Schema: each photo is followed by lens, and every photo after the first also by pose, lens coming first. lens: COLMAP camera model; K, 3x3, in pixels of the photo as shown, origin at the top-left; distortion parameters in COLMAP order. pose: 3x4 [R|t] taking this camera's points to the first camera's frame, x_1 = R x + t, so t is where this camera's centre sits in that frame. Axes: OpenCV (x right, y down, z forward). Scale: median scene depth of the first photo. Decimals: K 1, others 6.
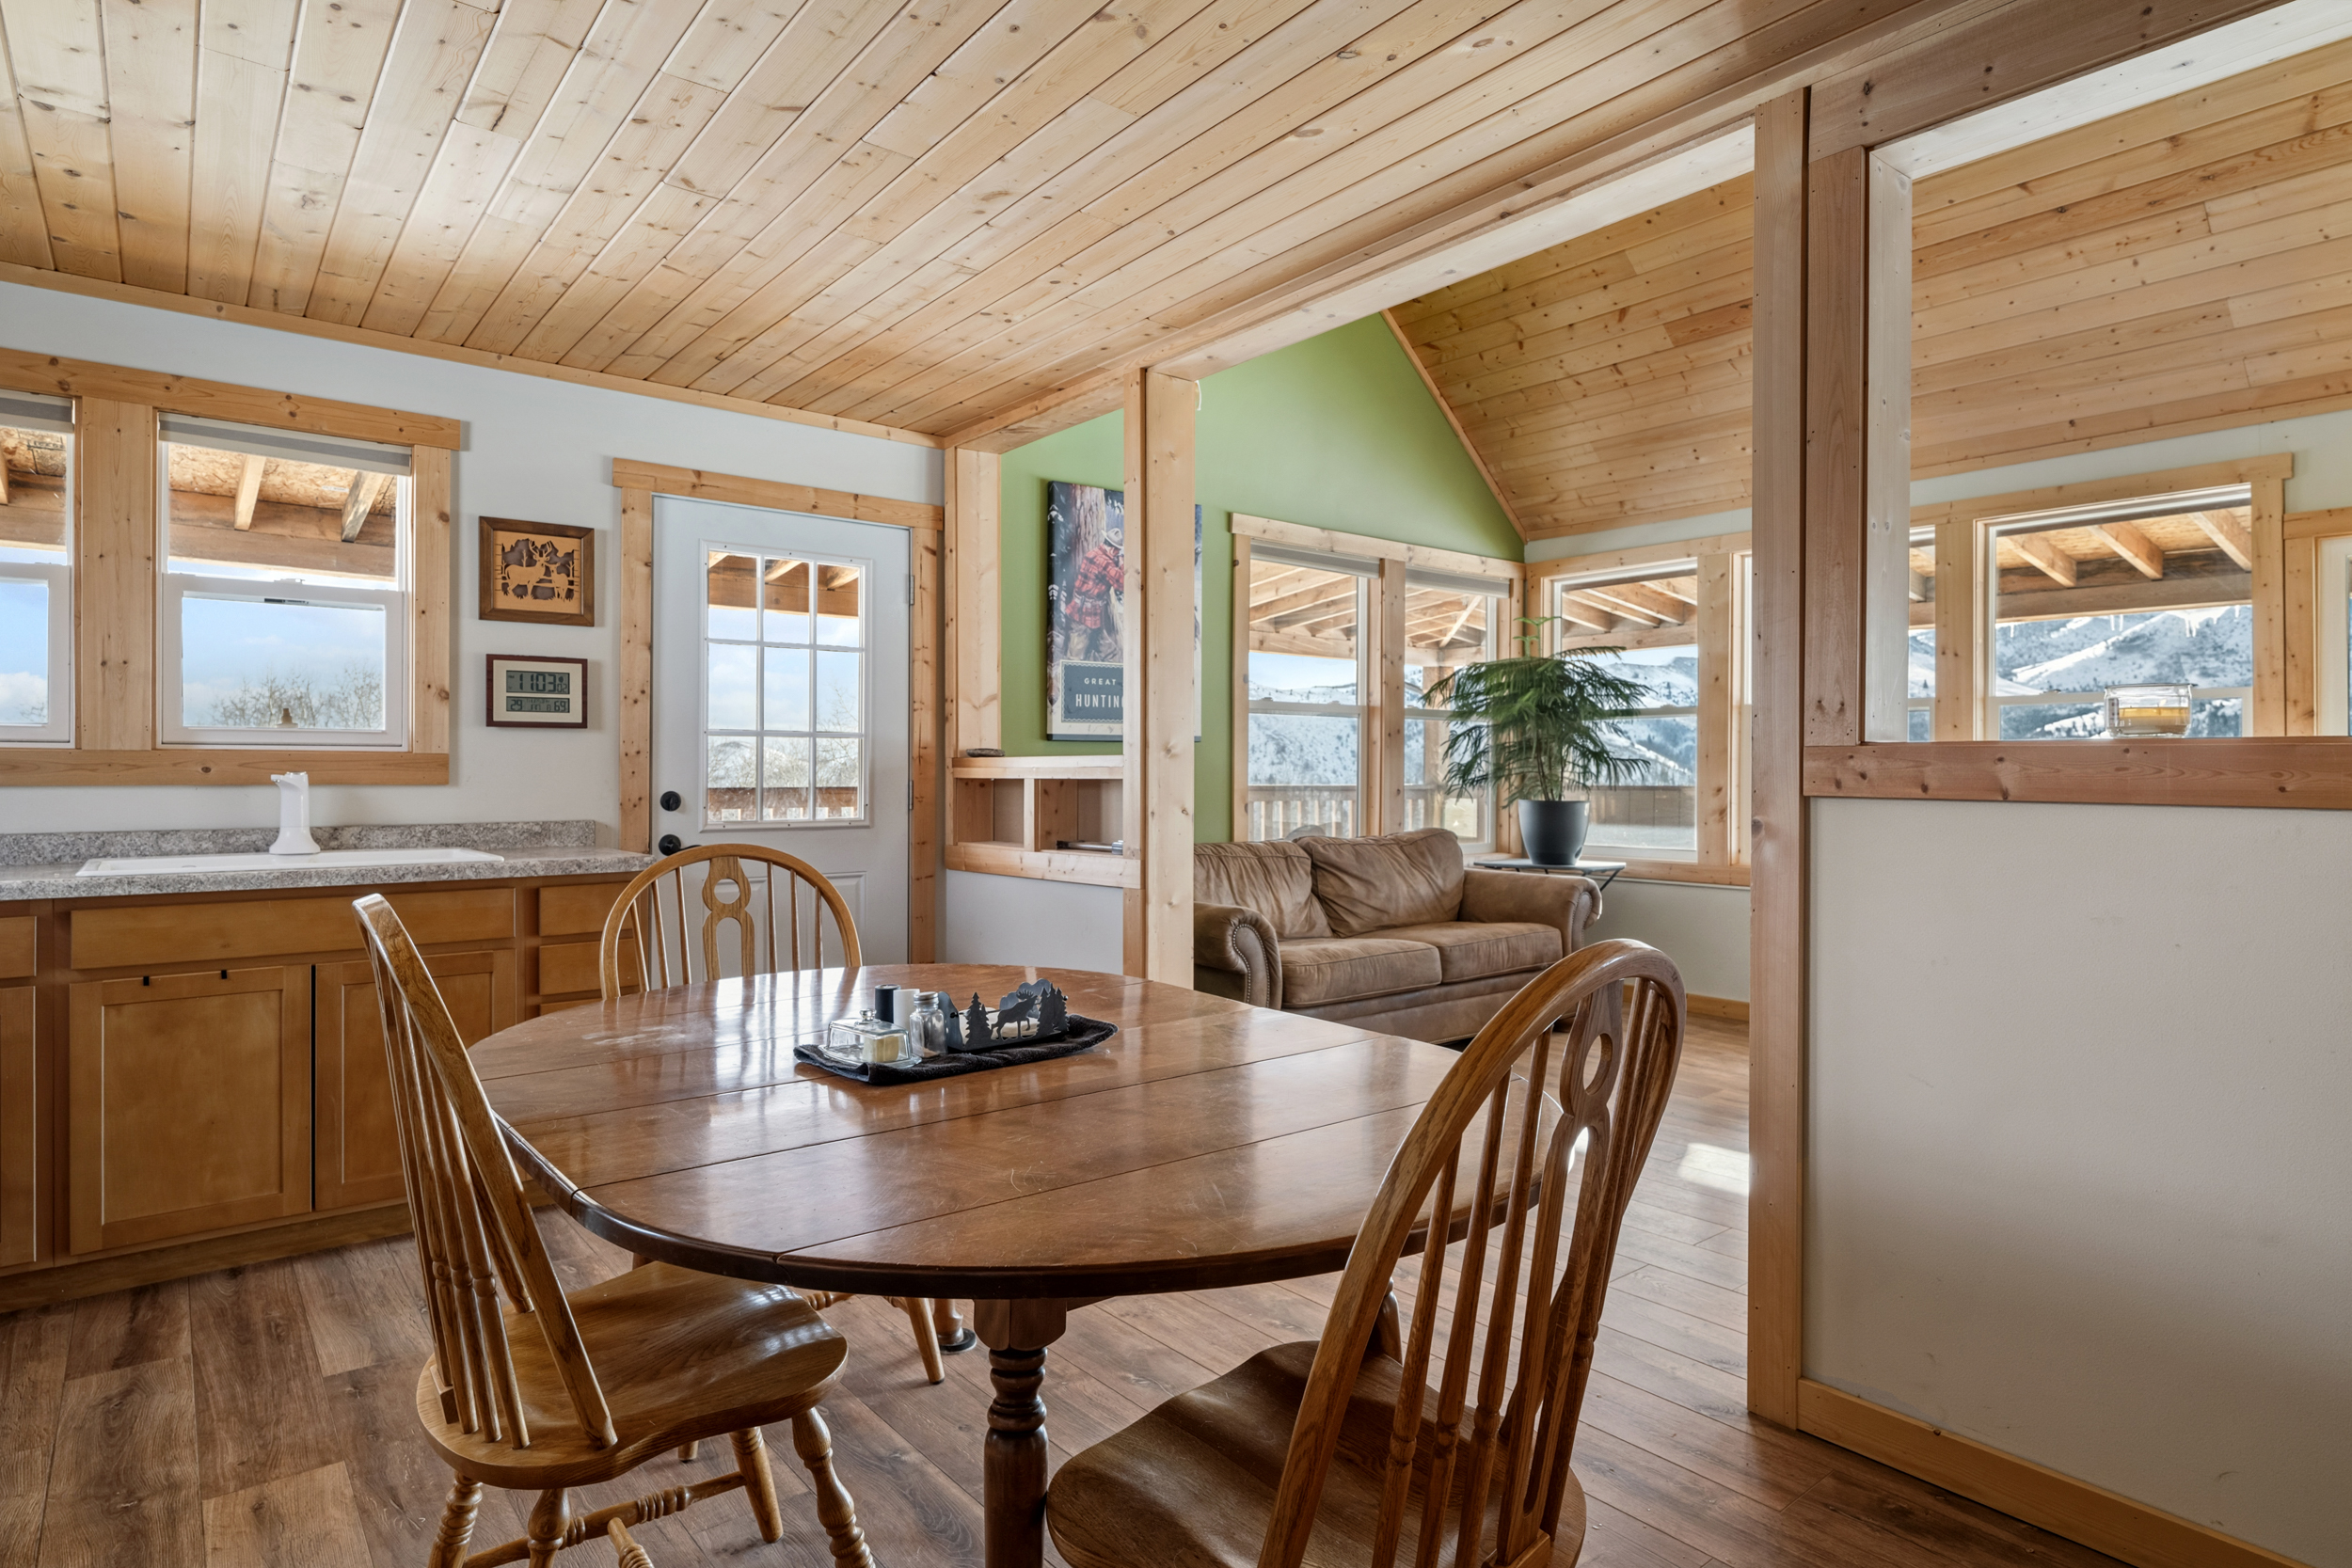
lens RADIAL K [[1259.2, 0, 1170.4], [0, 1259.2, 769.8], [0, 0, 1]] dist [-0.001166, 0.000418]
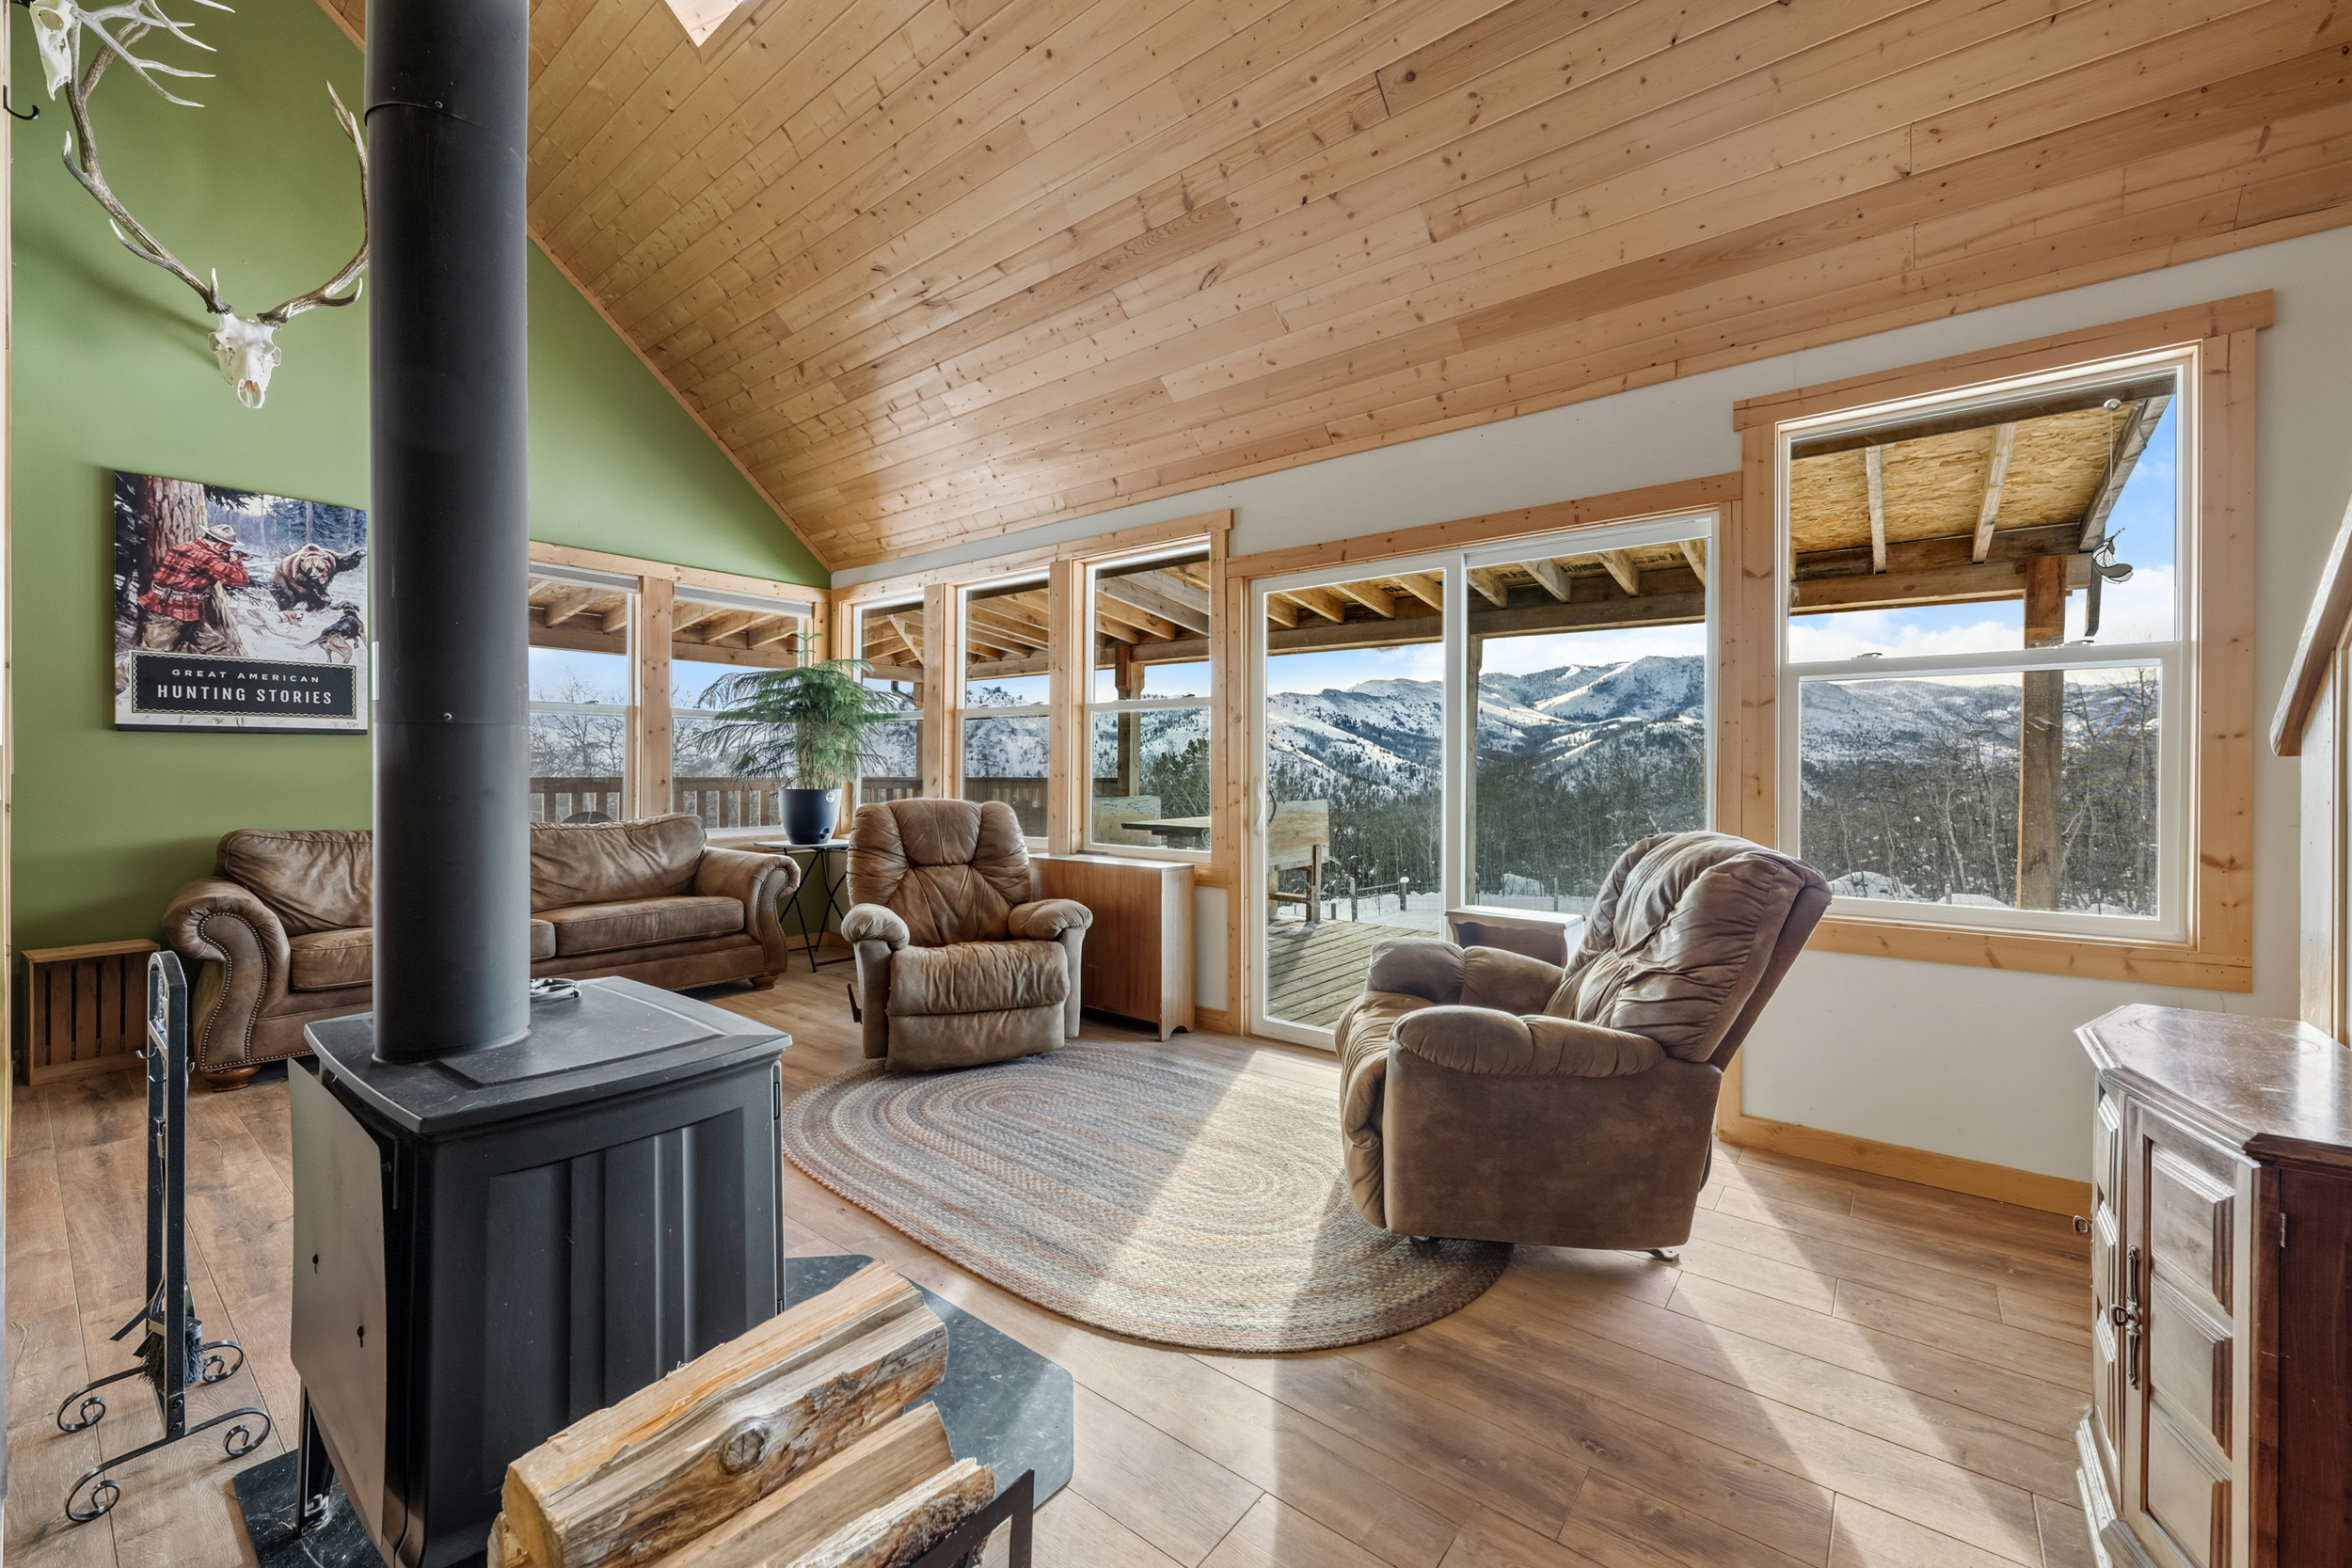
lens RADIAL K [[931.6, 0, 1171.0], [0, 931.6, 769.2], [0, 0, 1]] dist [-0.001521, 0.000207]
pose [[0.976145, 0.001726, 0.217115, 0.699129], [-0.002148, 0.999996, 0.001709, 0.005738], [-0.217111, -0.002135, 0.976145, 0.120604]]
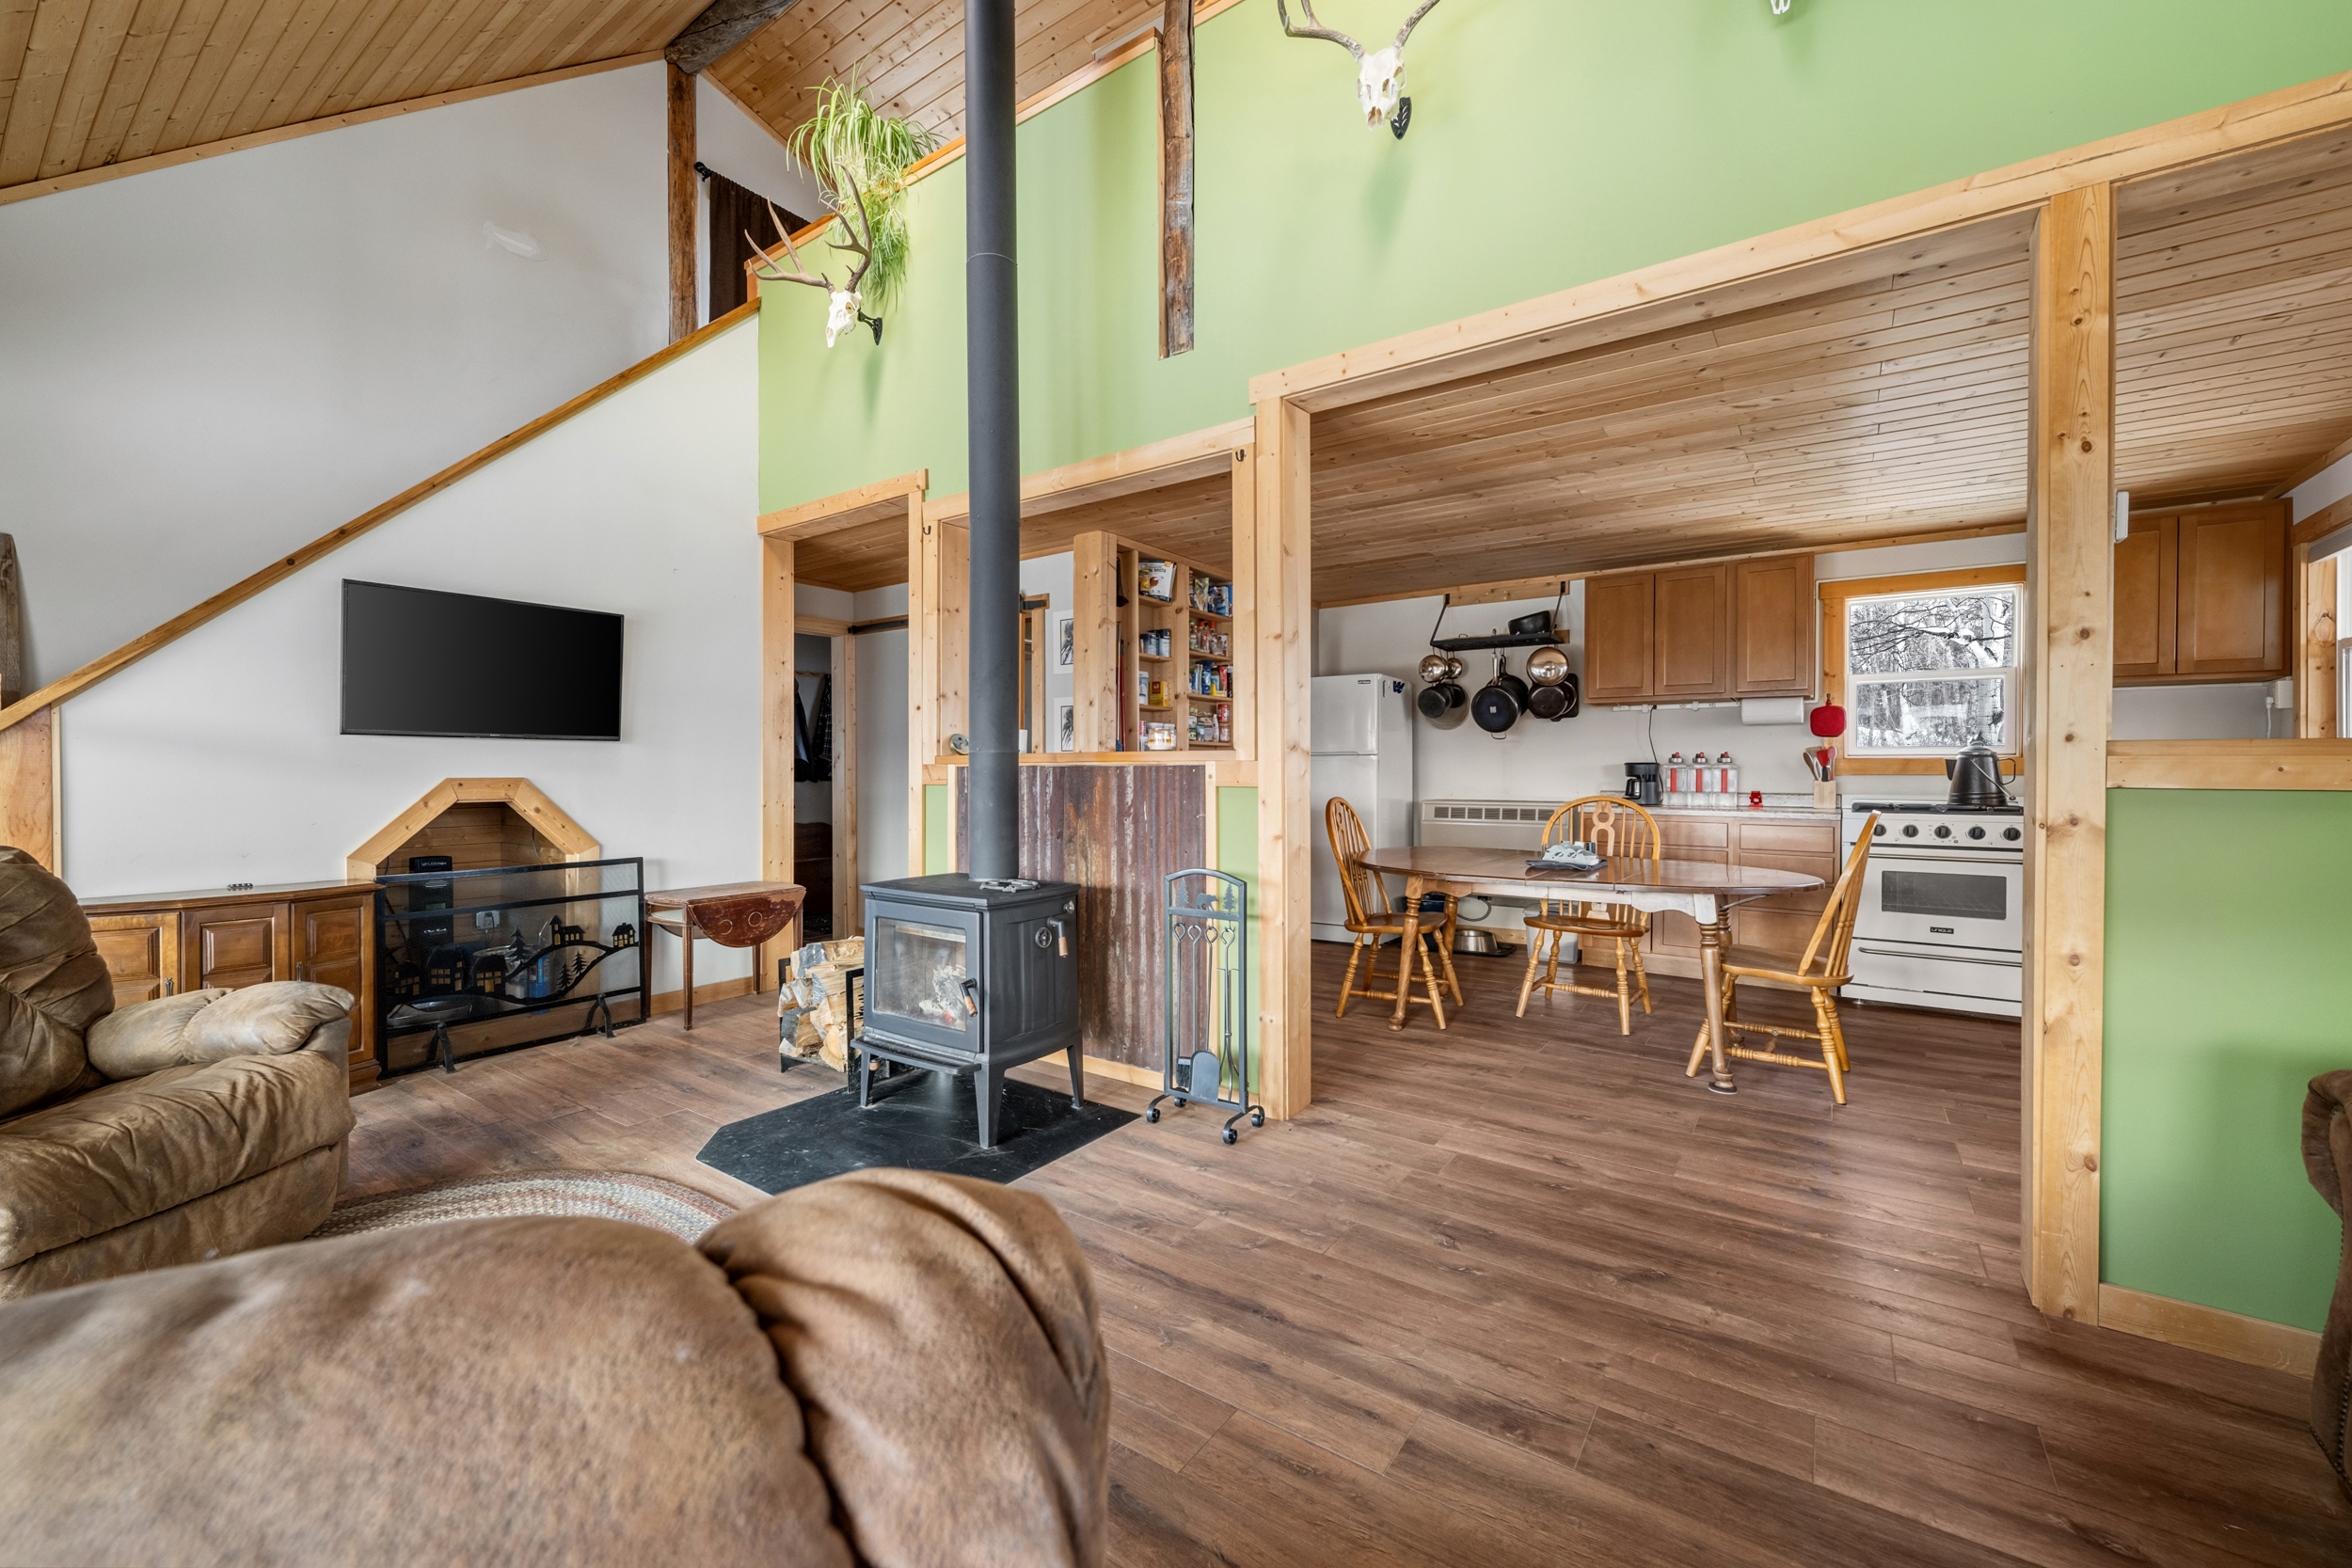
lens RADIAL K [[942.2, 0, 1167.2], [0, 942.2, 768.1], [0, 0, 1]] dist [-0.002861, 0.000591]
pose [[-0.962464, -0.003456, -0.271386, 0.603452], [-0.003275, 0.999994, -0.001120, 0.004693], [0.271388, -0.000189, -0.962470, 1.322372]]
